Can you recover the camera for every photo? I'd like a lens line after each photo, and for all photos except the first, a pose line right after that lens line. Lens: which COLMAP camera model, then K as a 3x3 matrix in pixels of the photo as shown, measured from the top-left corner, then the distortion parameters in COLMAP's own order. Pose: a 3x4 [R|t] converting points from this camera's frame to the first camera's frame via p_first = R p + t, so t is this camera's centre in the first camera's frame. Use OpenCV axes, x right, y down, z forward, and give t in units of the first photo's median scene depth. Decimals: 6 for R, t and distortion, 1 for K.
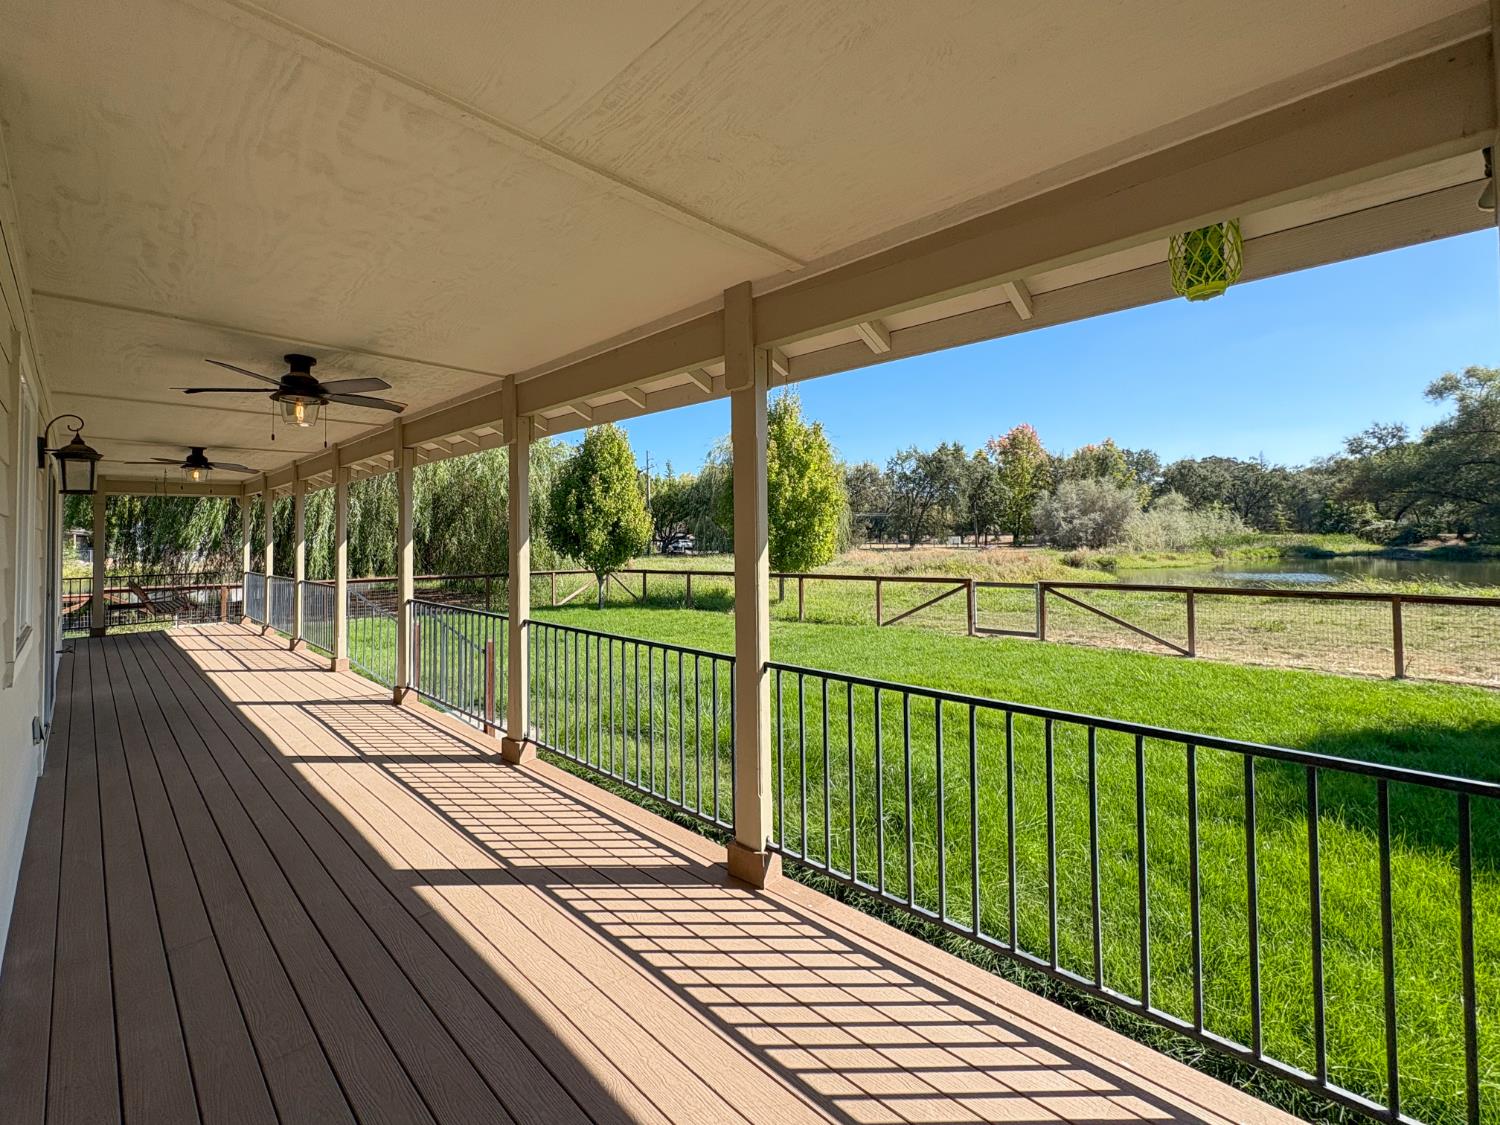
lens RADIAL K [[605.6, 0, 695.8], [0, 605.6, 518.4], [0, 0, 1]] dist [0.002136, -0.000444]
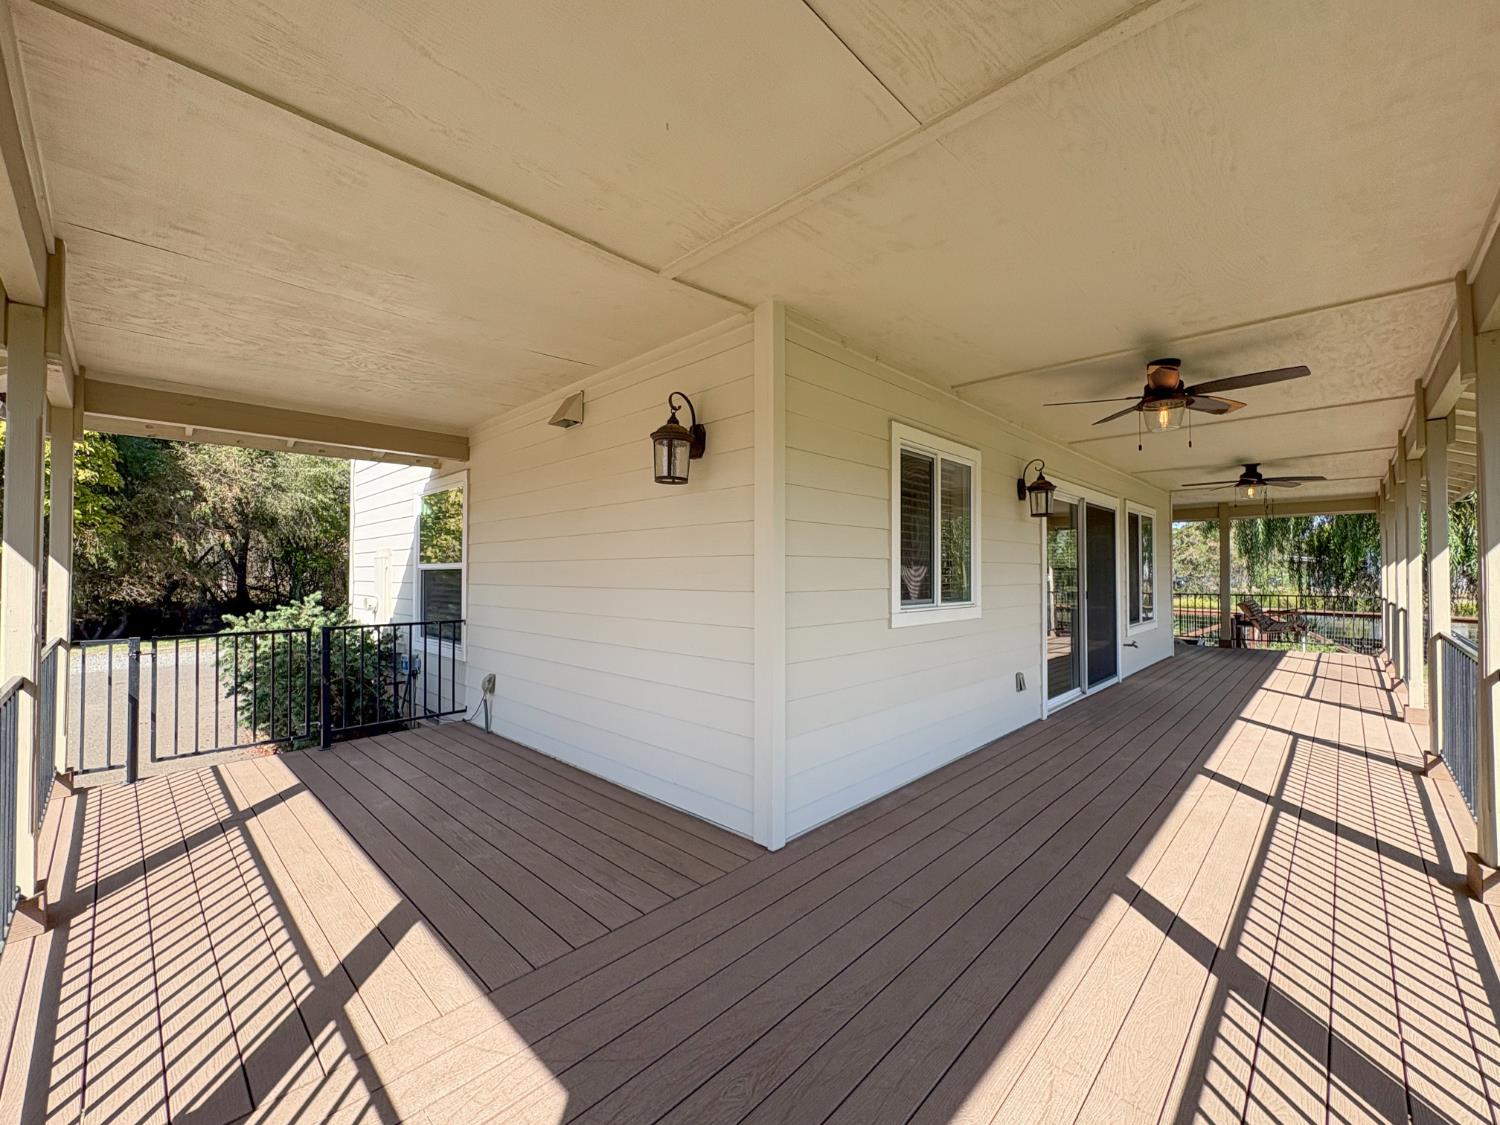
lens RADIAL K [[605.6, 0, 748.1], [0, 605.6, 564.7], [0, 0, 1]] dist [0.002136, -0.000444]
pose [[0.058770, 0.002492, -0.998268, 0.359065], [0.030714, 0.999519, 0.004304, 0.049971], [0.997799, -0.030914, 0.058665, 0.300003]]
